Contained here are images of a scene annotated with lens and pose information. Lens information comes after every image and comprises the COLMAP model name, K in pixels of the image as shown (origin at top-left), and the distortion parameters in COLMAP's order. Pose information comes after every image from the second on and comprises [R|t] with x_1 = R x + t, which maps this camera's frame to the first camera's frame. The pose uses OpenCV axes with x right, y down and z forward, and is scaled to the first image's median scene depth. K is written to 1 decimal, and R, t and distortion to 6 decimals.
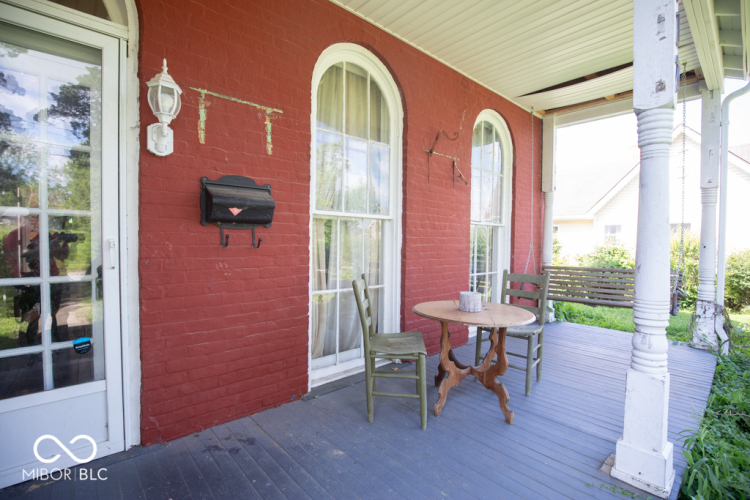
lens RADIAL K [[349.2, 0, 373.1], [0, 349.2, 252.5], [0, 0, 1]] dist [-0.013467, 0.001250]
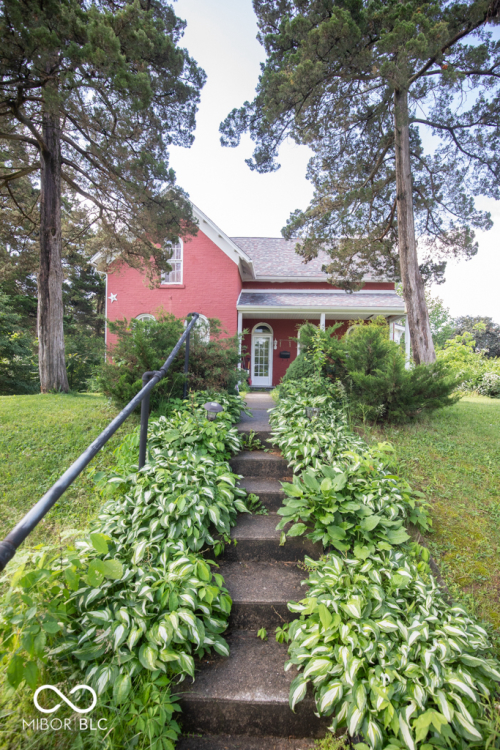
lens RADIAL K [[349.2, 0, 250.0], [0, 349.2, 375.0], [0, 0, 1]] dist [-0.013467, 0.001250]
pose [[0.713947, 0.008381, -0.700150, 4.156345], [-0.035334, 0.999086, -0.024071, 0.482743], [0.699308, 0.041924, 0.713590, -4.612361]]
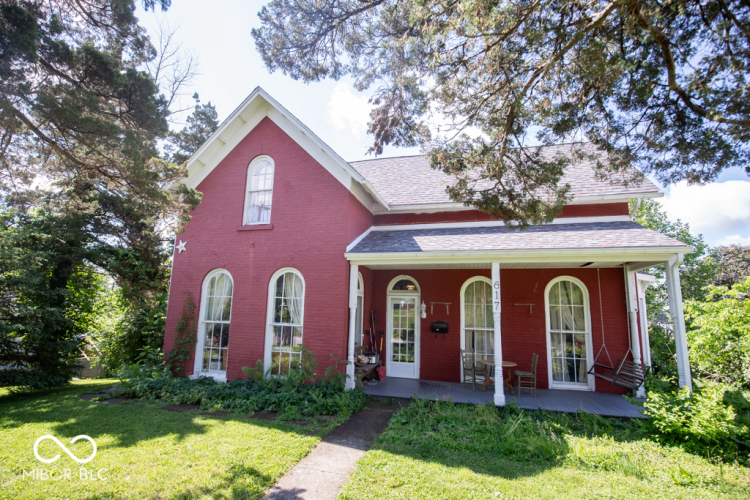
lens RADIAL K [[349.2, 0, 373.1], [0, 349.2, 252.5], [0, 0, 1]] dist [-0.013467, 0.001250]
pose [[0.543510, -0.125364, -0.829988, 2.909076], [-0.044811, 0.983041, -0.177825, -0.254470], [0.838205, 0.133842, 0.528676, -2.110118]]
